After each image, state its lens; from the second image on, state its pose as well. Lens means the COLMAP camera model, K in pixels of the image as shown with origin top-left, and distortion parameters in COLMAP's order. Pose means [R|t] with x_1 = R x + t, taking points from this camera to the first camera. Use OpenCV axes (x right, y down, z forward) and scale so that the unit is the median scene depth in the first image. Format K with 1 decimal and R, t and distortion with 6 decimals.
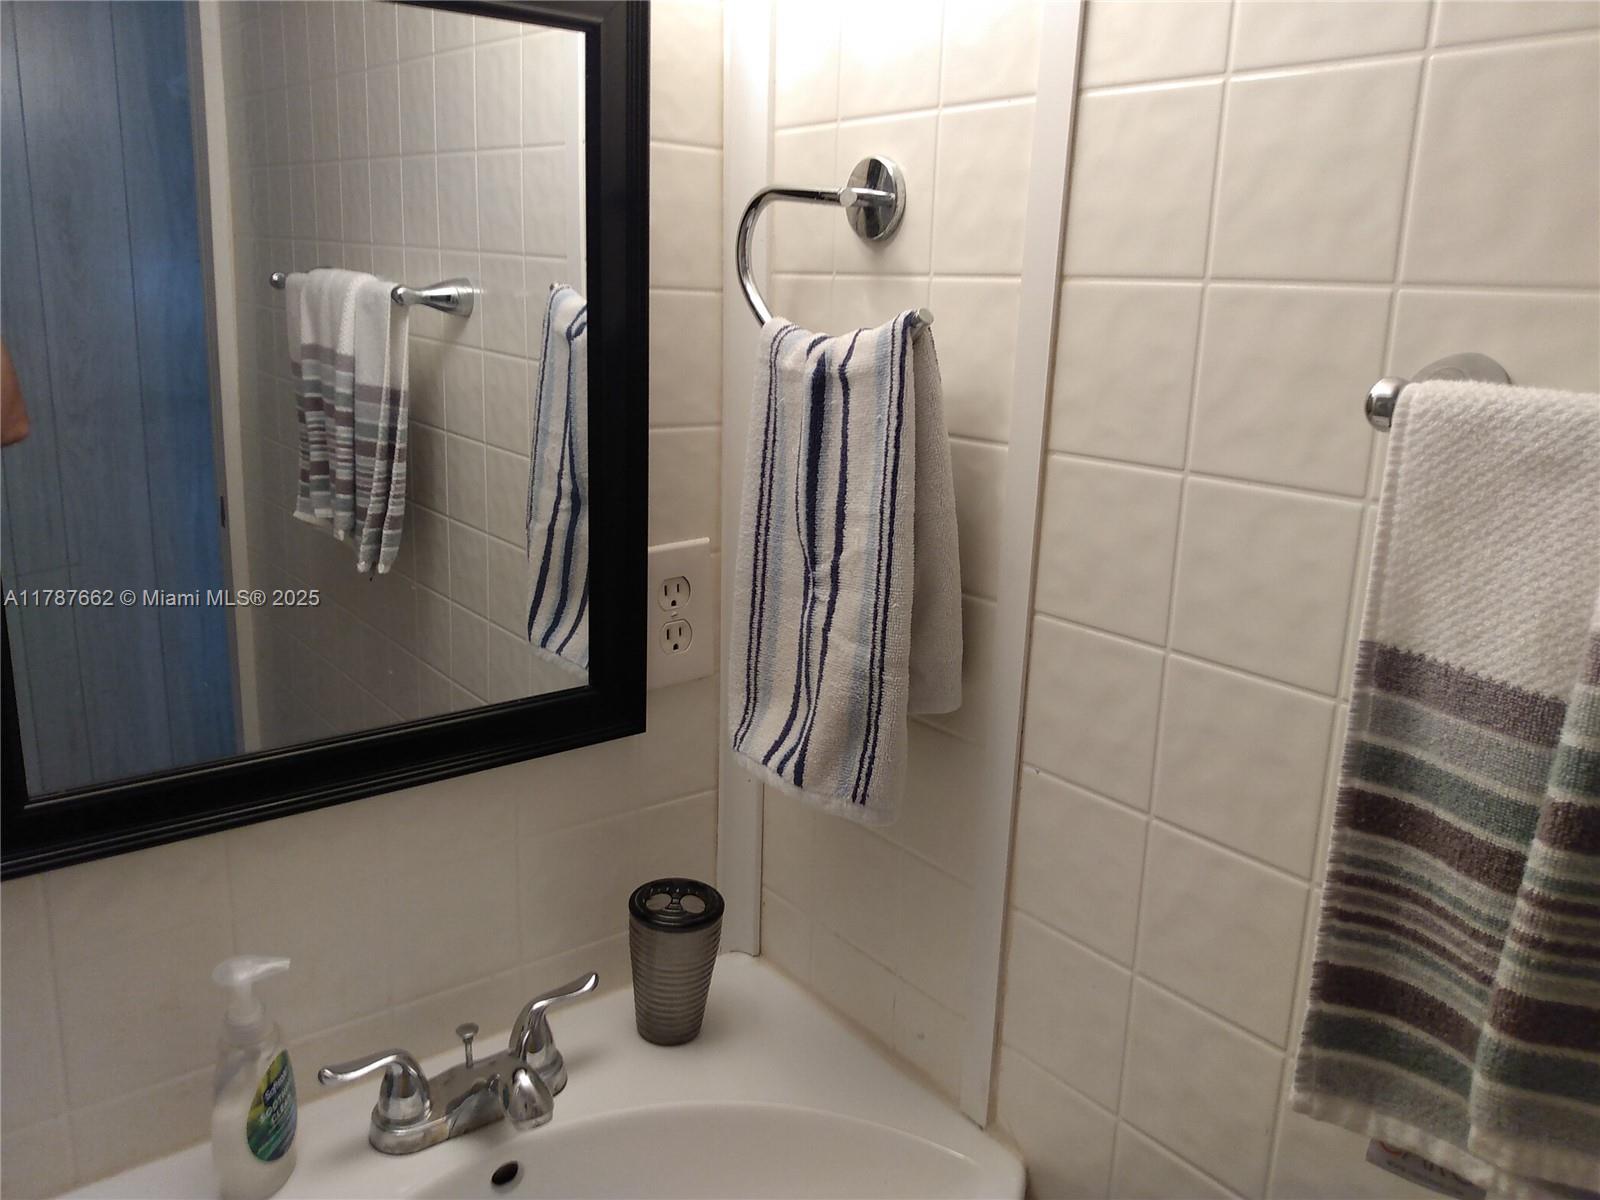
lens RADIAL K [[1259.9, 0, 806.6], [0, 1259.9, 594.5], [0, 0, 1]] dist [0.057762, -0.125389]
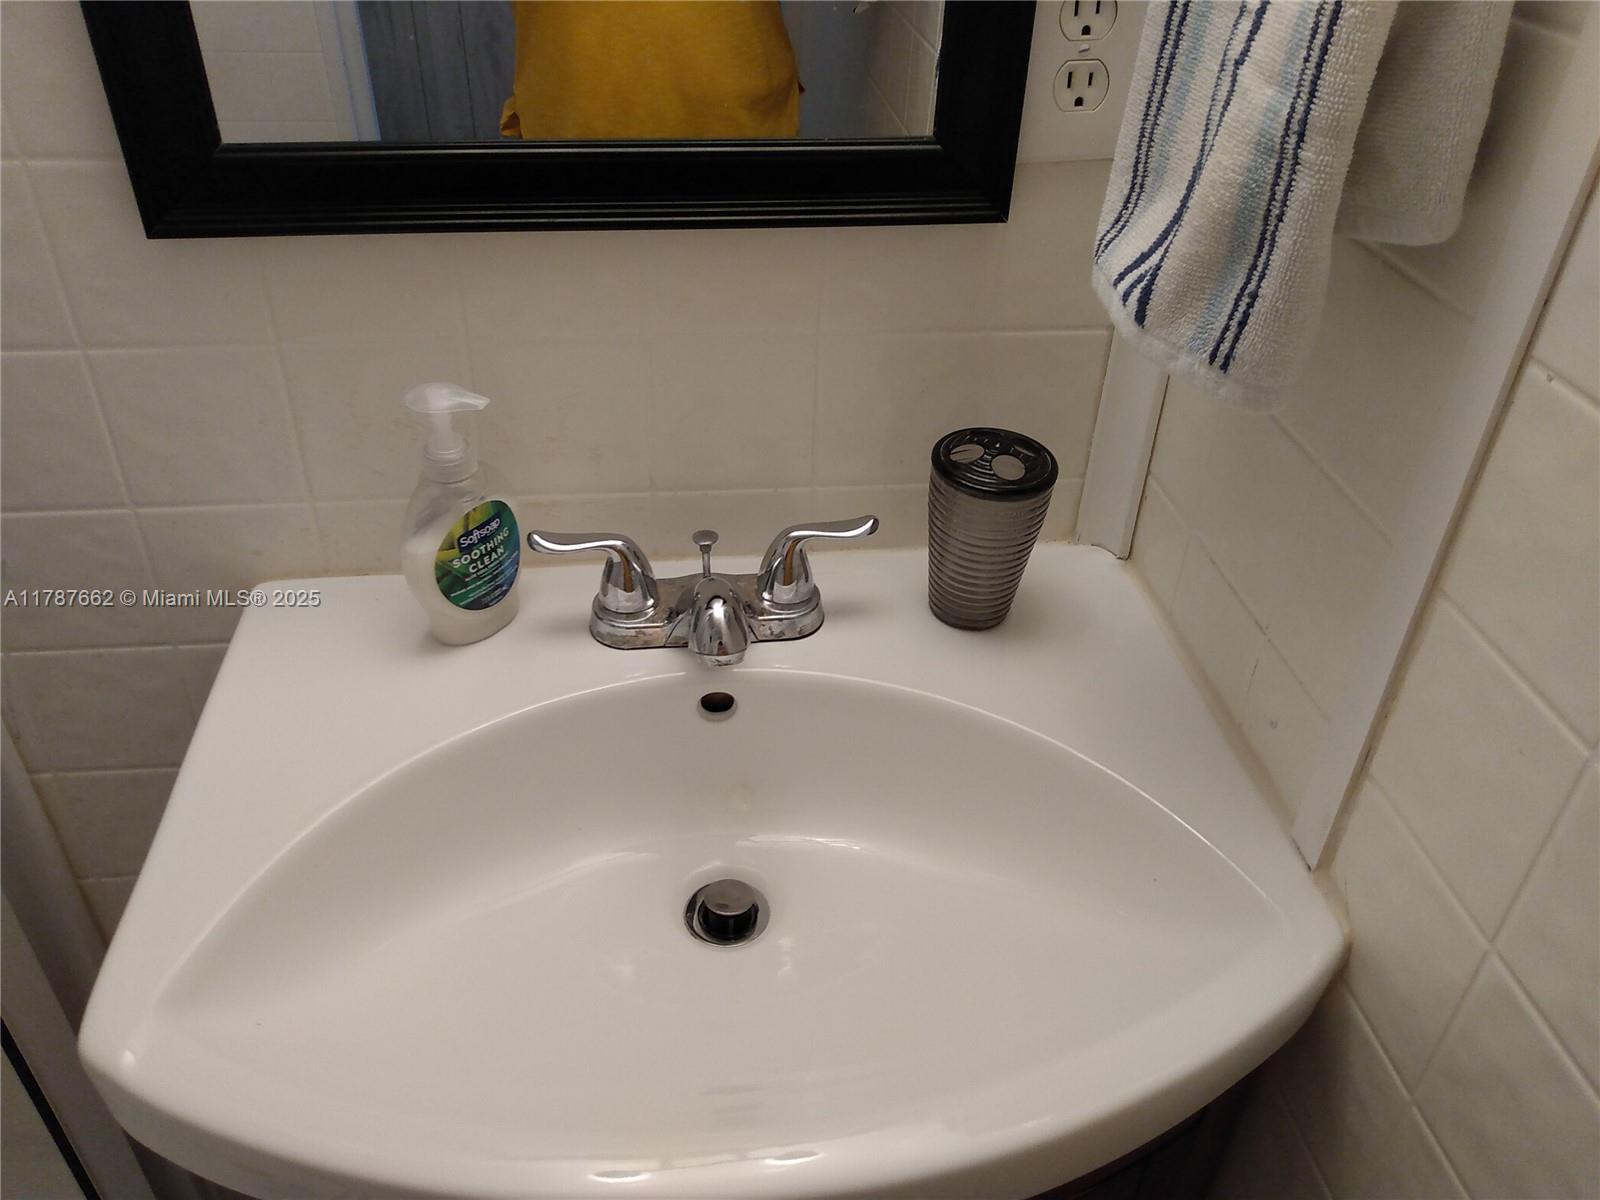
lens RADIAL K [[1229.2, 0, 800.1], [0, 1229.2, 602.6], [0, 0, 1]] dist [0.059002, -0.117958]
pose [[0.852521, 0.295422, -0.431201, 0.159785], [-0.126567, 0.917083, 0.378072, 0.065297], [0.507138, -0.267739, 0.819223, 0.354992]]
